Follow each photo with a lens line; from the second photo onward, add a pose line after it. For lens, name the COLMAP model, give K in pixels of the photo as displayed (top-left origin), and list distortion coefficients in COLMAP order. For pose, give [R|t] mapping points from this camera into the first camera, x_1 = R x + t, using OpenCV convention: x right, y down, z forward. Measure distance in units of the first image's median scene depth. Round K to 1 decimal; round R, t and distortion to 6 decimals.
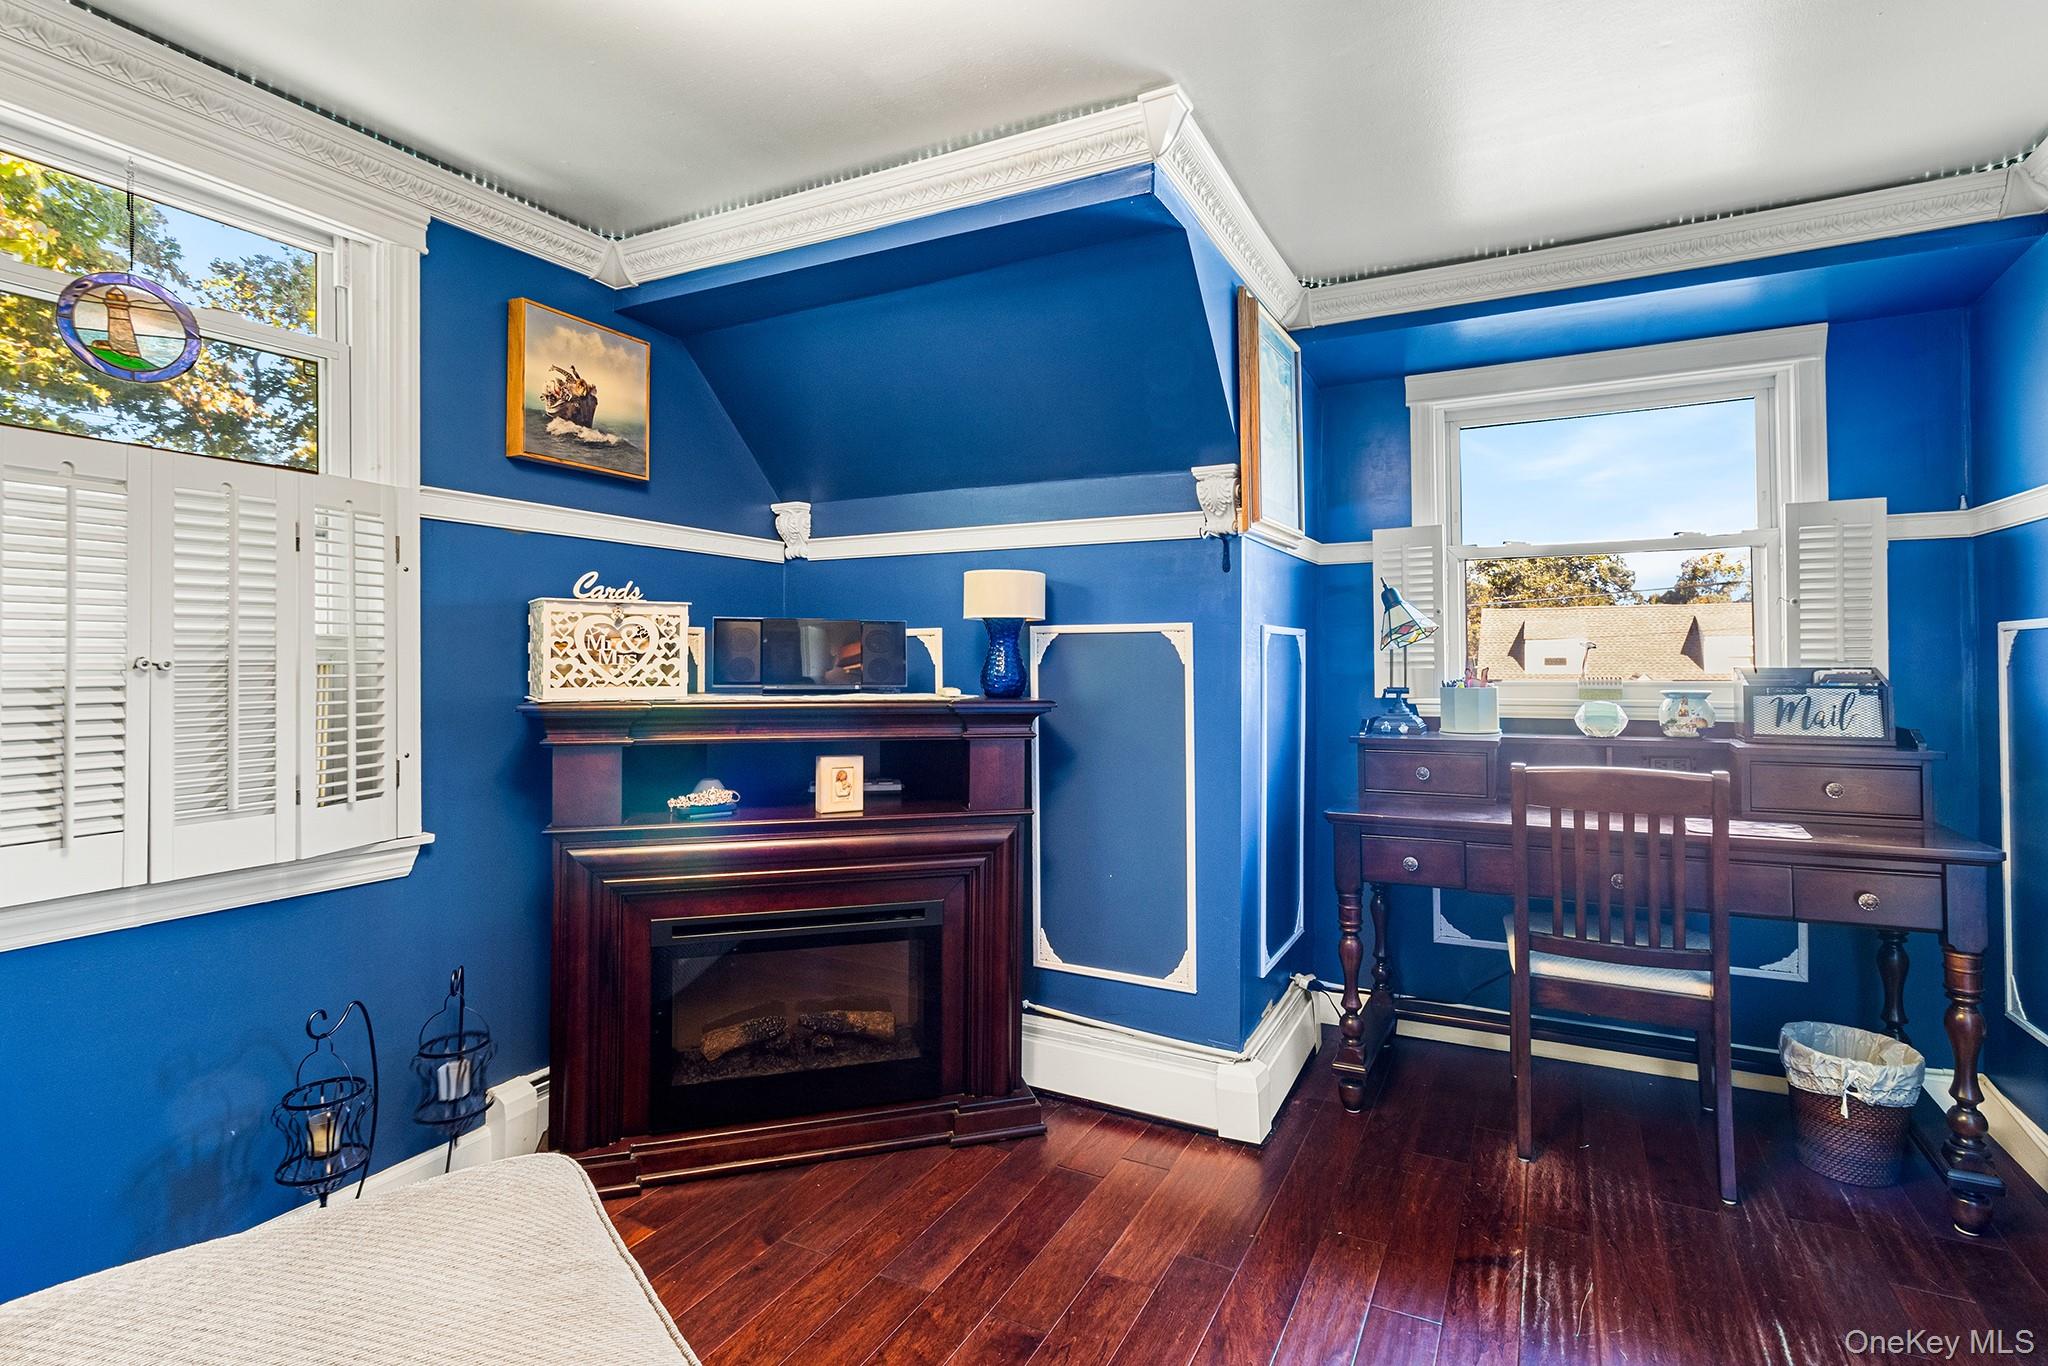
lens RADIAL K [[983.8, 0, 1073.8], [0, 983.8, 644.2], [0, 0, 1]] dist [0.005946, 0.001577]
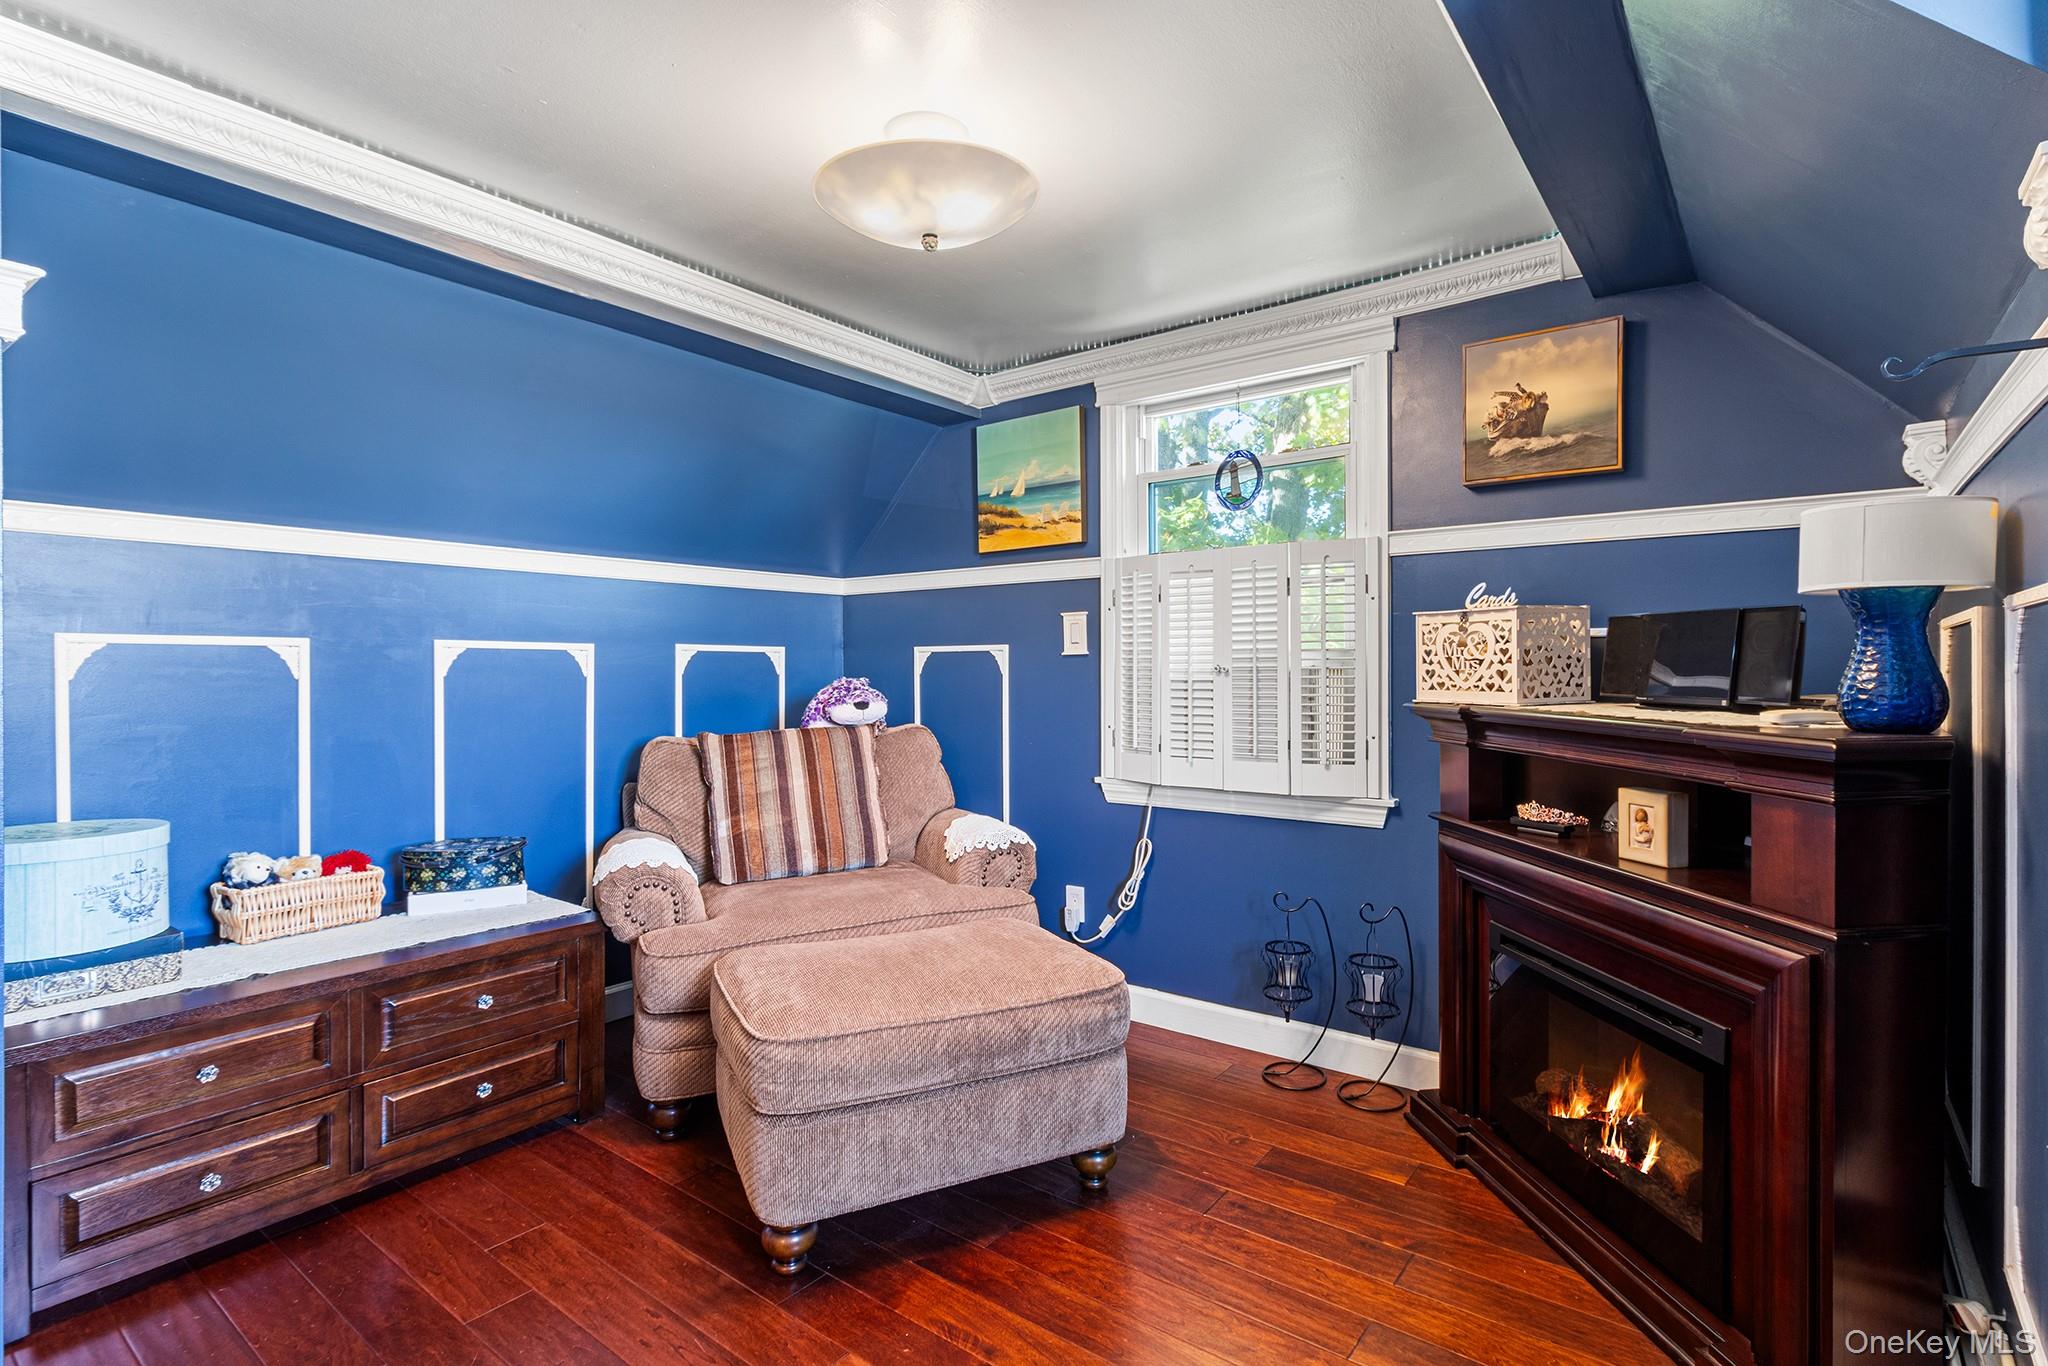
lens RADIAL K [[983.8, 0, 1029.4], [0, 983.8, 676.7], [0, 0, 1]] dist [0.005946, 0.001577]
pose [[-0.193073, 0.012577, -0.981104, 0.650002], [0.022091, 0.999720, 0.008468, 0.008317], [0.980936, -0.020039, -0.193297, 0.720931]]
